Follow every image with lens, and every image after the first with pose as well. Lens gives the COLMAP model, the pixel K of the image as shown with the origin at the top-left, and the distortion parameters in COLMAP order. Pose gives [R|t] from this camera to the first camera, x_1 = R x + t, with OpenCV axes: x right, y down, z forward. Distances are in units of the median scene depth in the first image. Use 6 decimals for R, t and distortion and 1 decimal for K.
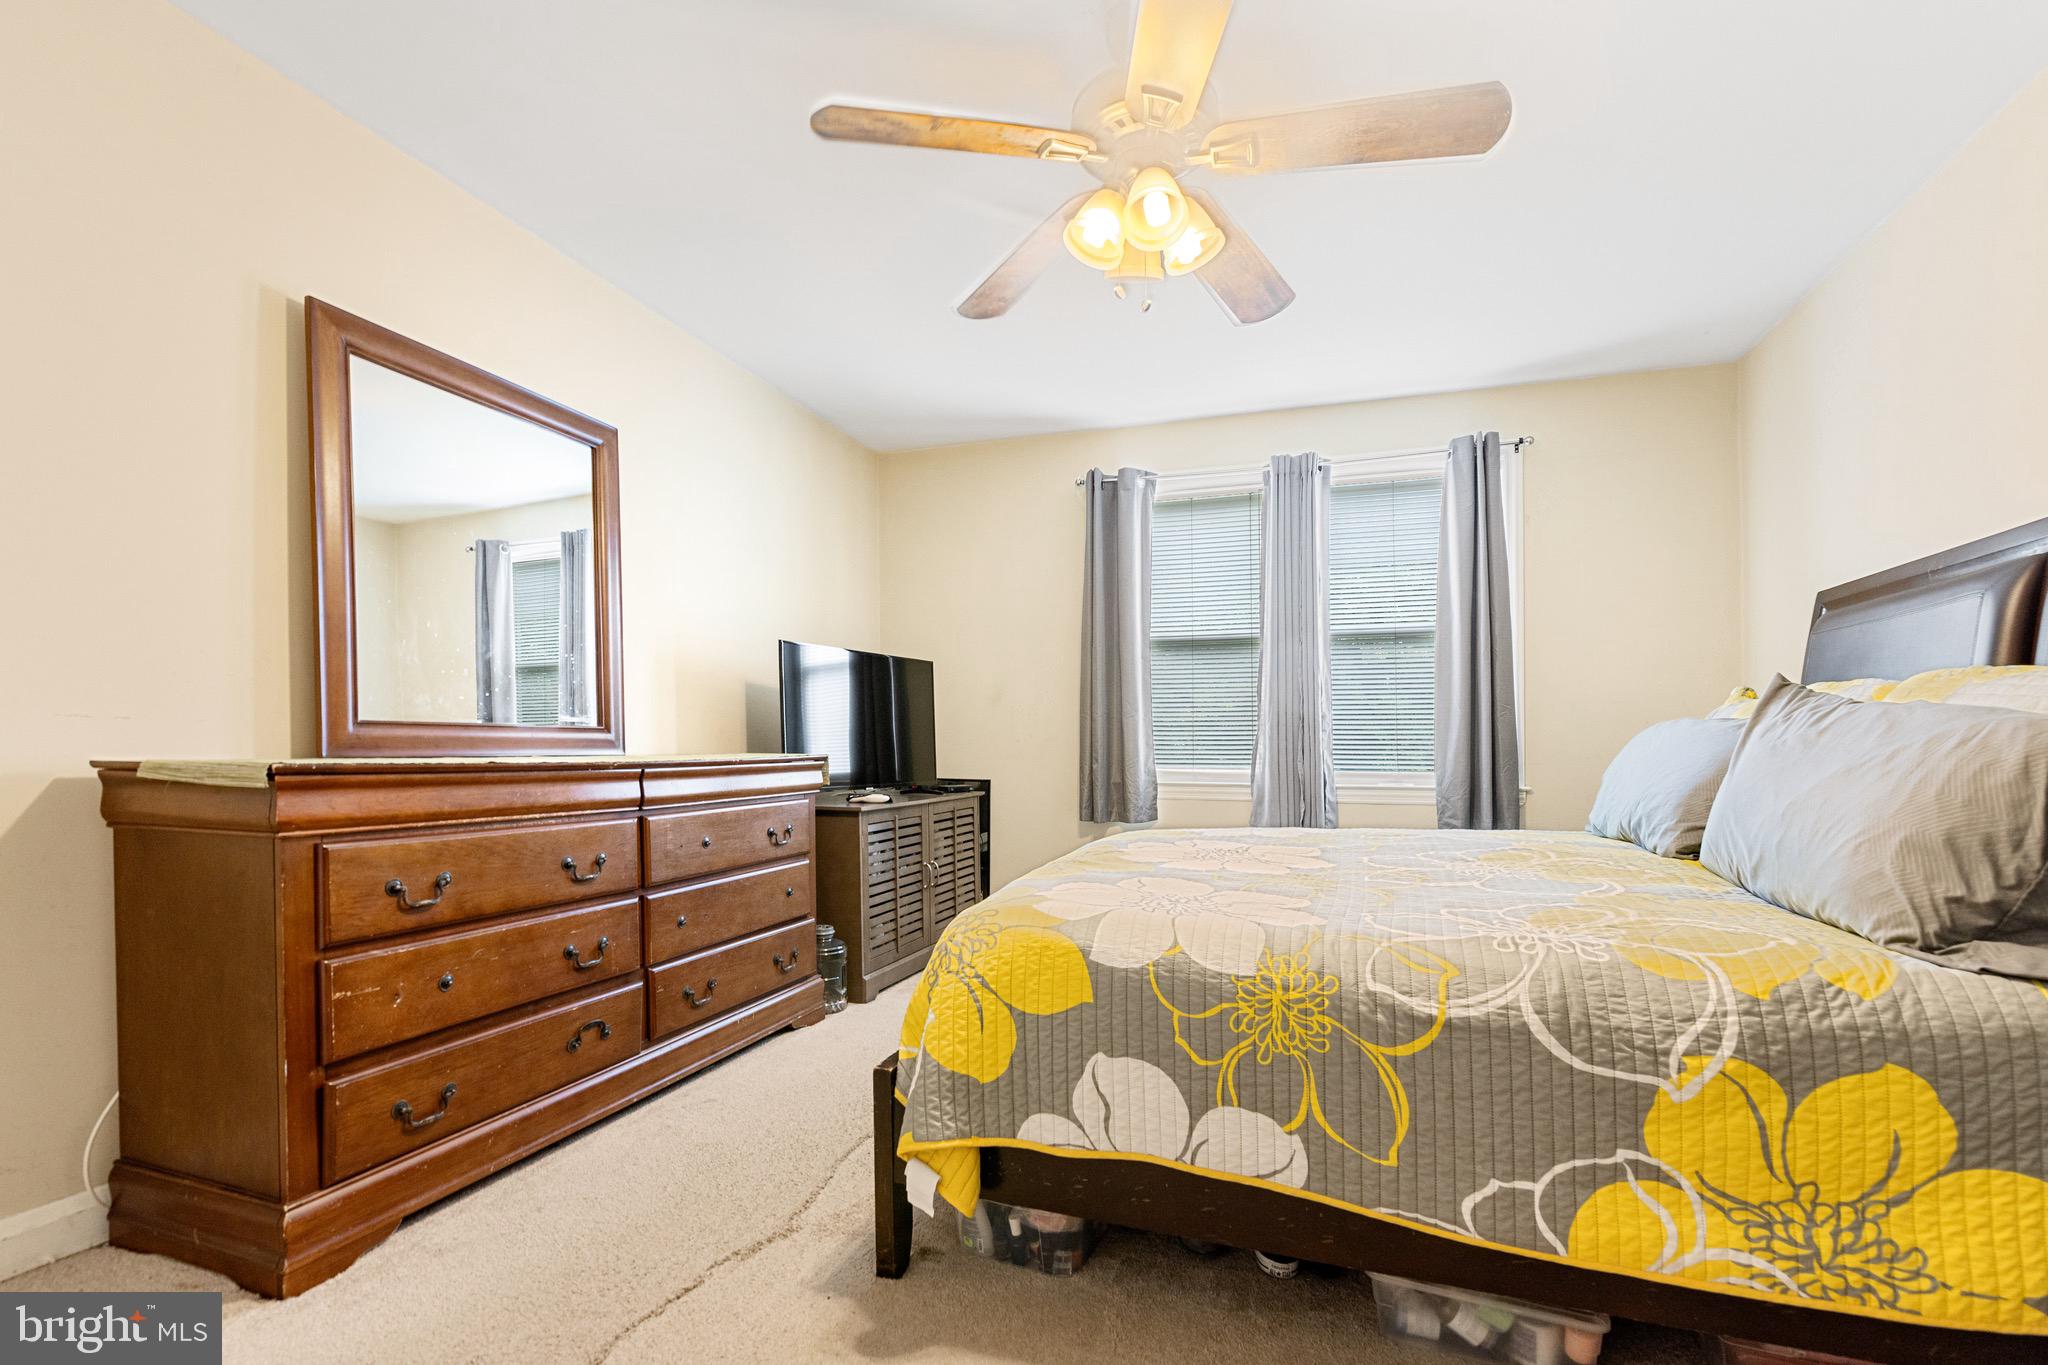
lens RADIAL K [[906.1, 0, 1029.5], [0, 906.1, 759.2], [0, 0, 1]] dist [-0.002806, -0.000568]
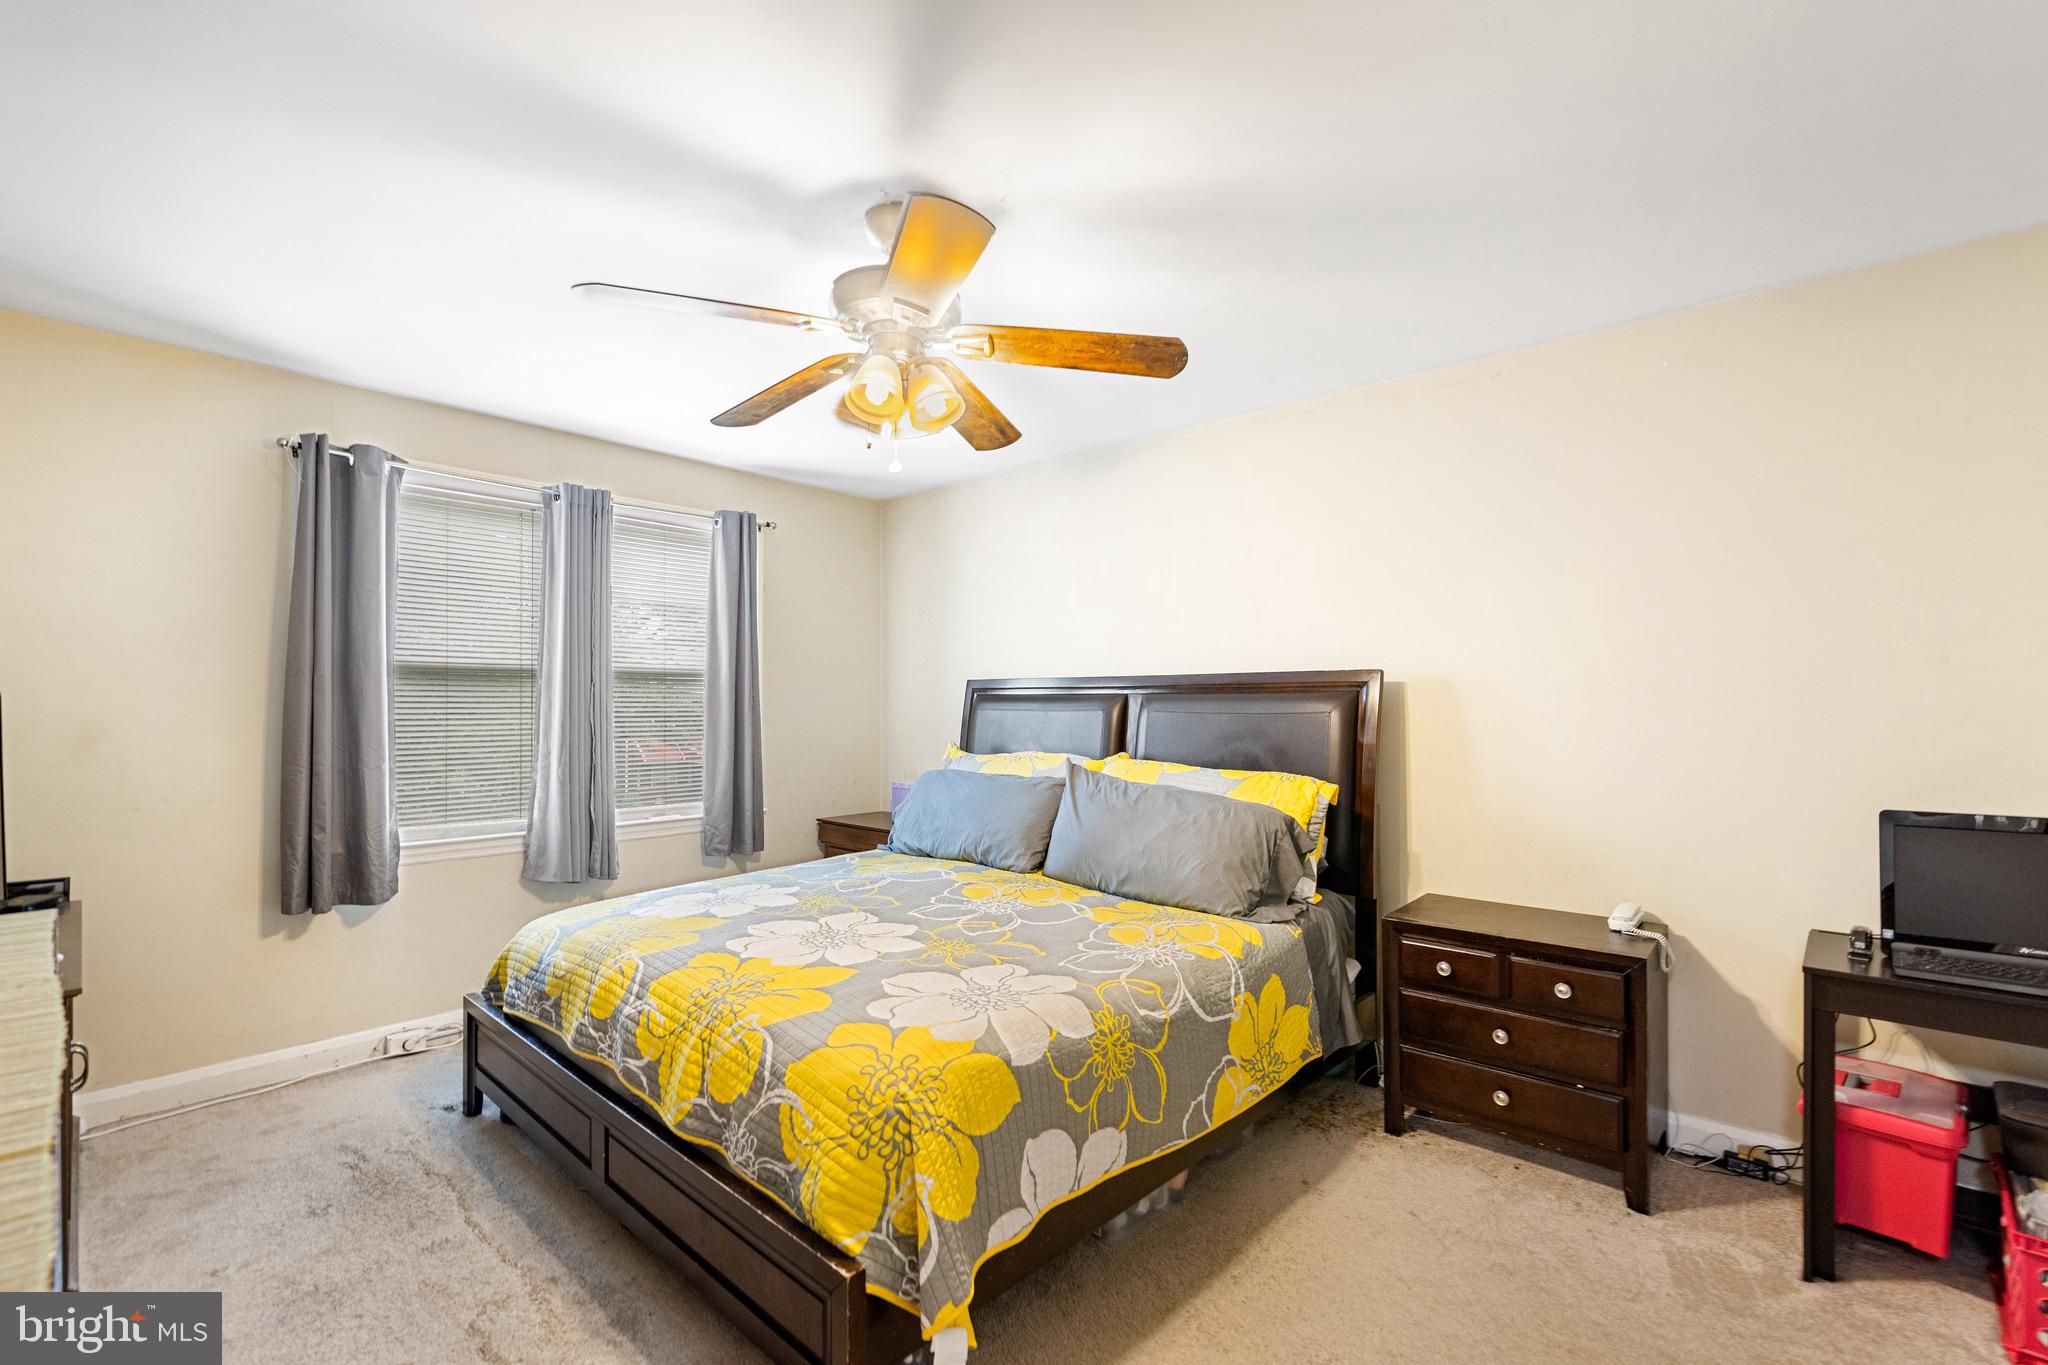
lens RADIAL K [[906.1, 0, 1026.1], [0, 906.1, 682.9], [0, 0, 1]] dist [-0.002806, -0.000568]
pose [[0.394038, 0.014447, 0.918981, -1.122129], [0.010573, 0.999739, -0.020250, -0.283626], [-0.919033, 0.017696, 0.393783, 0.544955]]
